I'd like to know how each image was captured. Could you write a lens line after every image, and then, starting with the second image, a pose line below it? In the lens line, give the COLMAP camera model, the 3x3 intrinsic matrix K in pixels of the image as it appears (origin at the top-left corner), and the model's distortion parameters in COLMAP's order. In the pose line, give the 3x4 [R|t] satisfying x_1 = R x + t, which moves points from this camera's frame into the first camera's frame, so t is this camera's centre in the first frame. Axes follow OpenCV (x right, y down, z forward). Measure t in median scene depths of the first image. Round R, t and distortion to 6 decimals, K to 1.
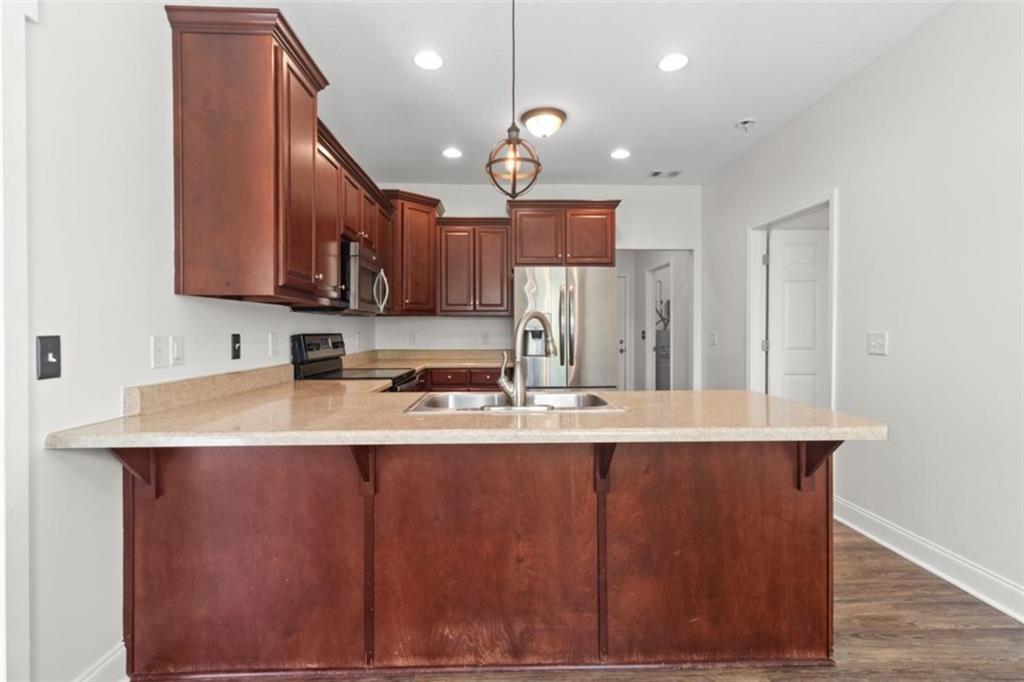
lens RADIAL K [[469.4, 0, 512.7], [0, 469.4, 335.1], [0, 0, 1]] dist [0.001792, 0.000395]
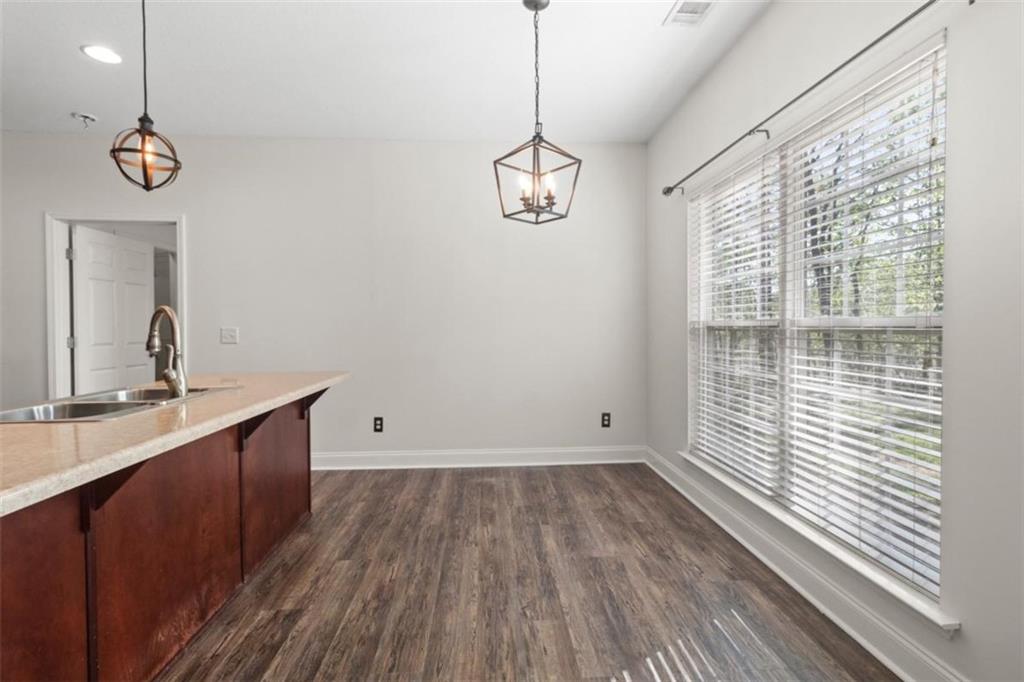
lens RADIAL K [[469.4, 0, 512.8], [0, 469.4, 335.1], [0, 0, 1]] dist [0.001792, 0.000395]
pose [[-0.031738, -0.020100, 0.999294, -0.674913], [0.015504, 0.999668, 0.020600, 0.001112], [-0.999376, 0.016147, -0.031416, 0.175819]]
